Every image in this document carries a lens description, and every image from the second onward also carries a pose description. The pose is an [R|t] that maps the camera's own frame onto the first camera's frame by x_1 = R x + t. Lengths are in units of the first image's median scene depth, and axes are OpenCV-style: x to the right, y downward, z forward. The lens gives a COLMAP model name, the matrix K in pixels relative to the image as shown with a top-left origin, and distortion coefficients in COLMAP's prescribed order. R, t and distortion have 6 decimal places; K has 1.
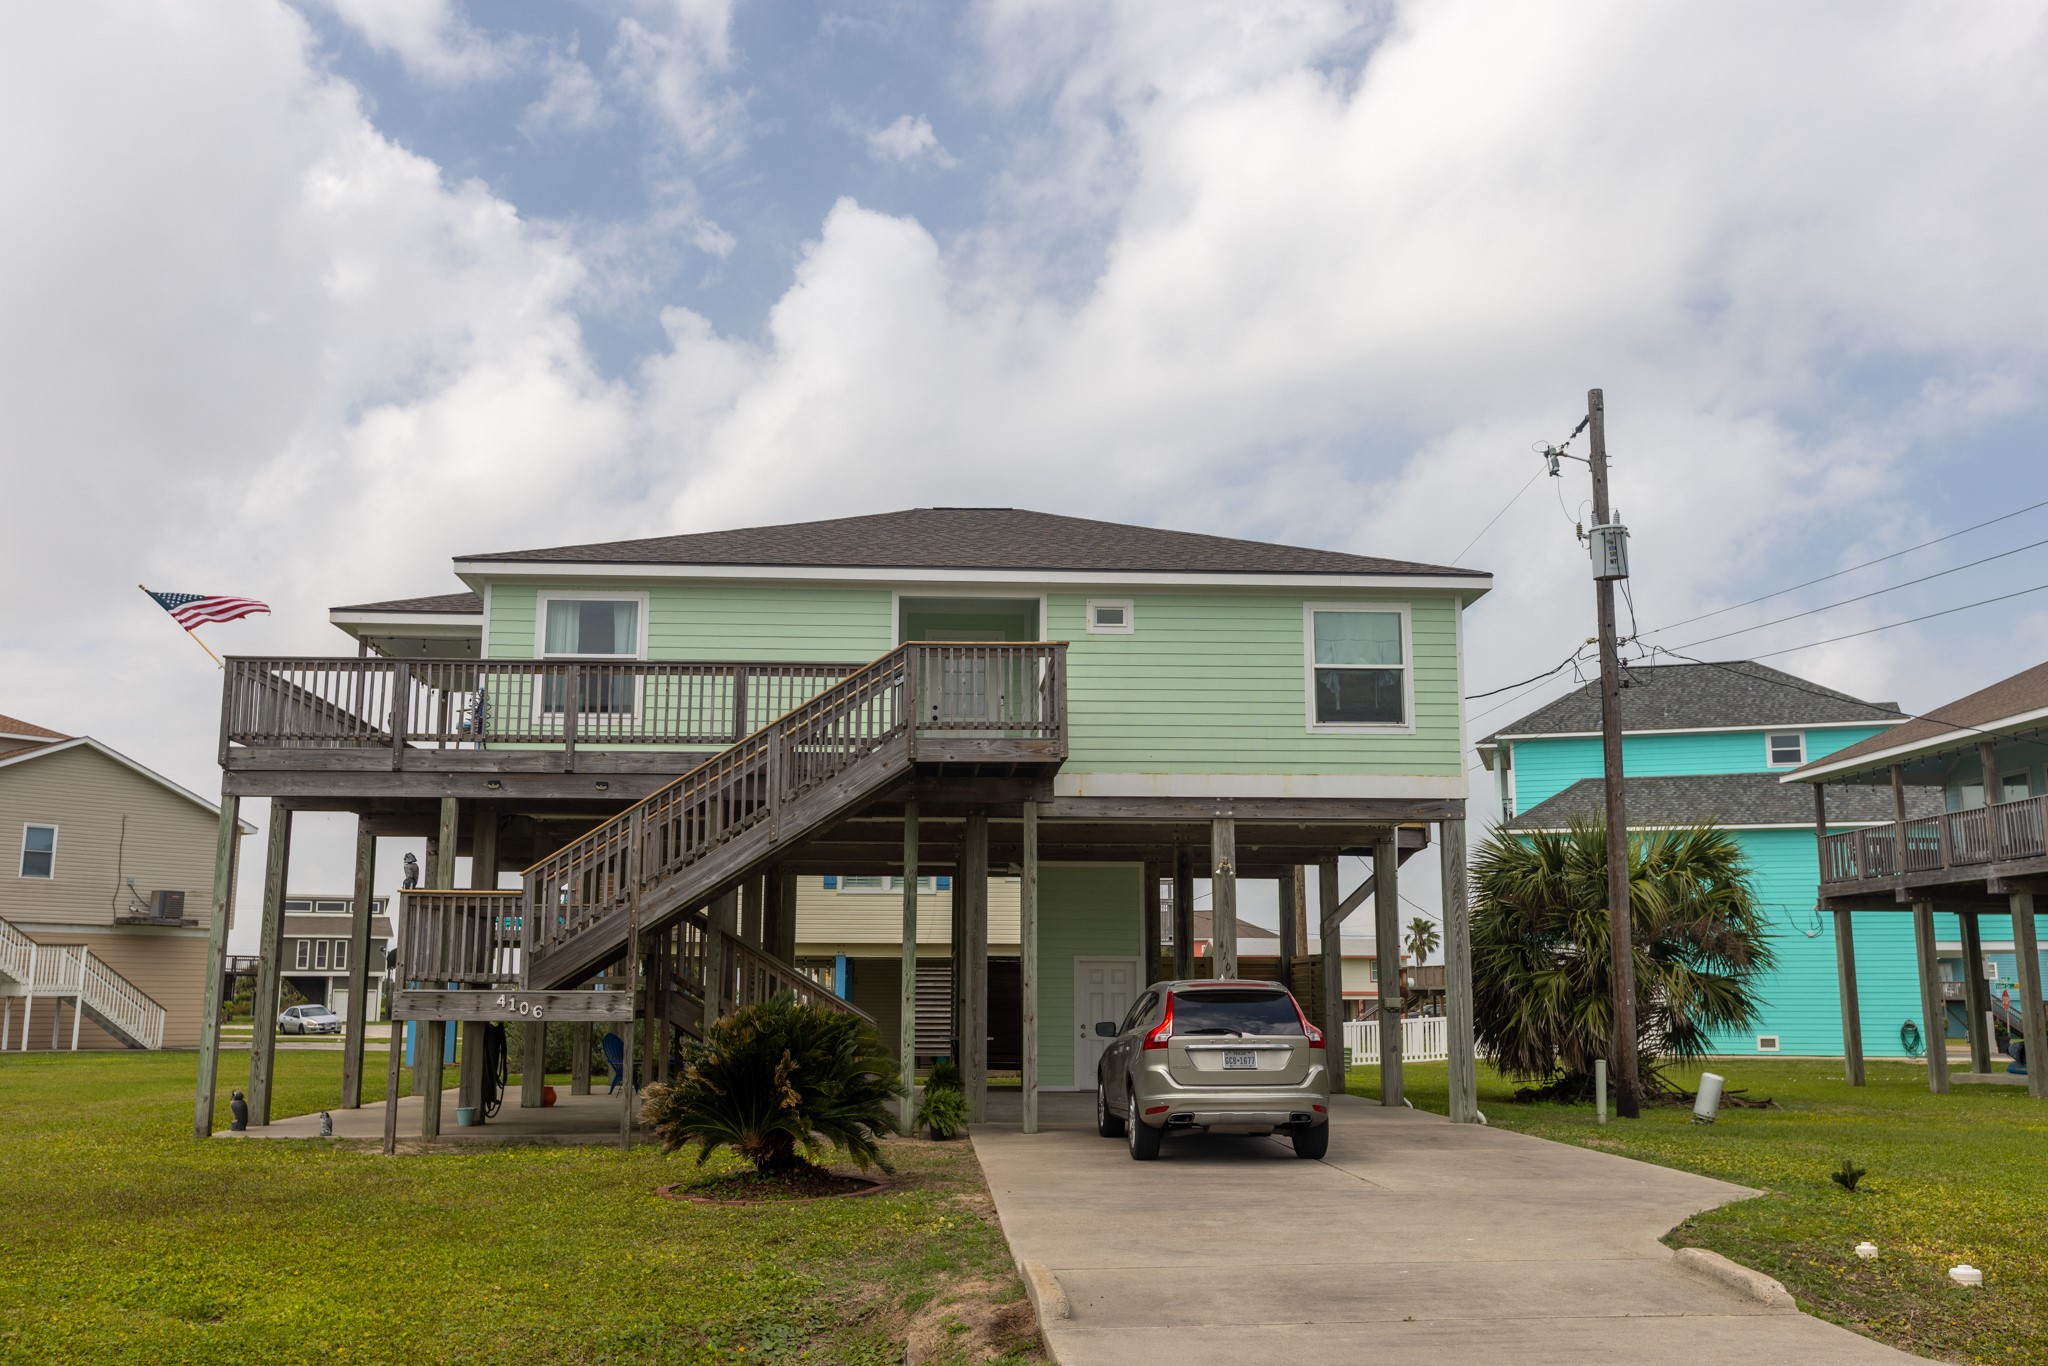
lens RADIAL K [[1817.6, 0, 1020.6], [0, 1817.6, 677.7], [0, 0, 1]] dist [-0.005331, 0.001285]
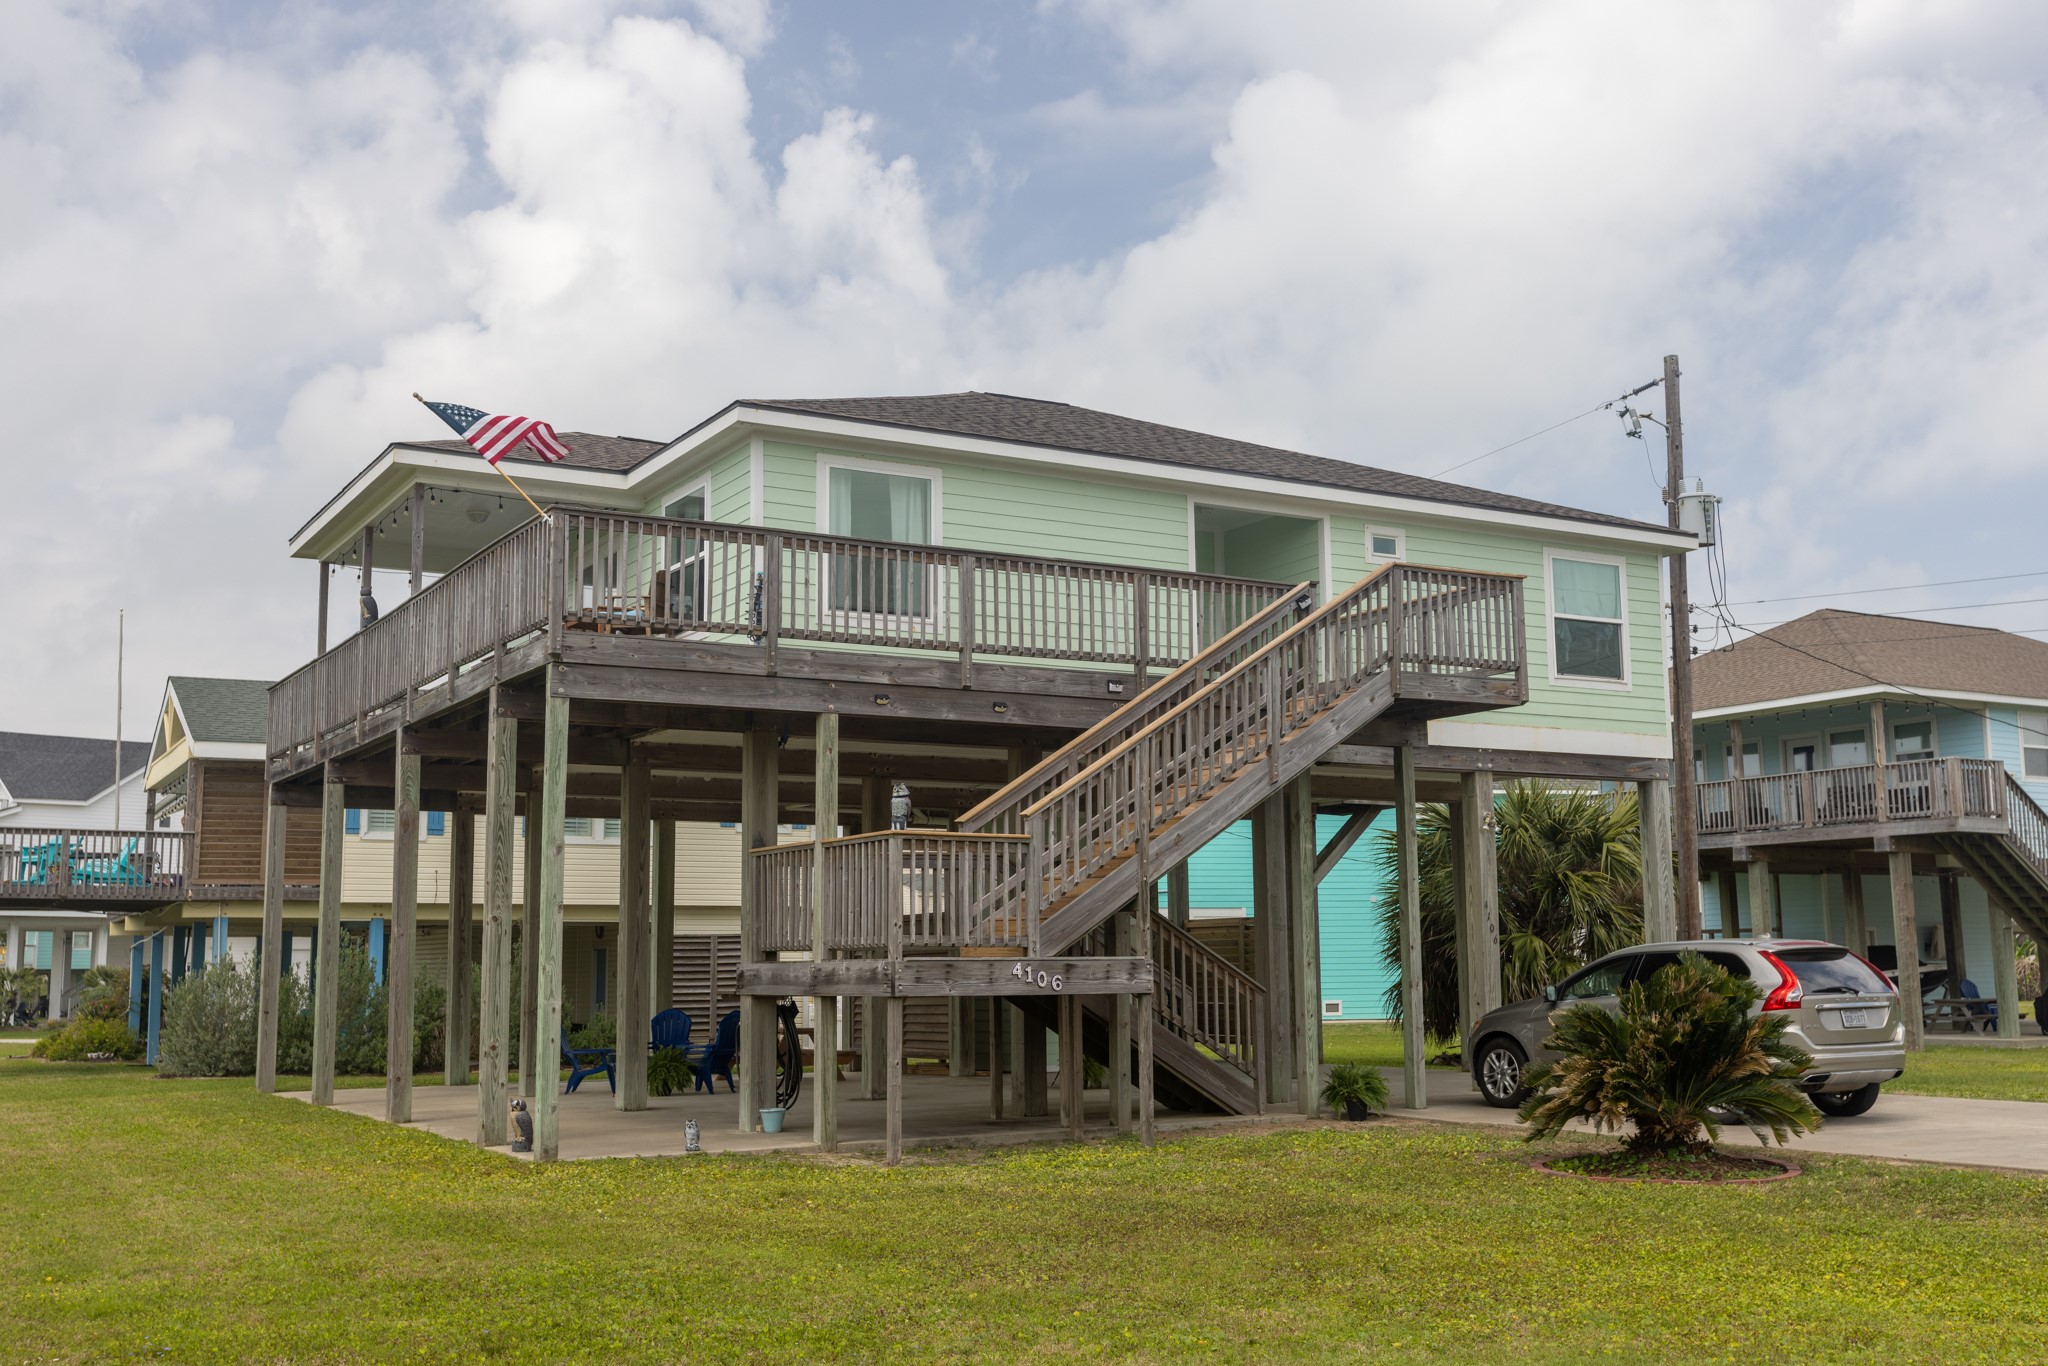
lens RADIAL K [[2089.3, 0, 1020.6], [0, 2089.3, 681.9], [0, 0, 1]] dist [-0.006874, 0.000000]
pose [[0.885801, 0.052344, 0.461104, -0.651510], [-0.069150, 0.997413, 0.019615, 0.029219], [-0.458884, -0.049260, 0.887130, 0.167227]]
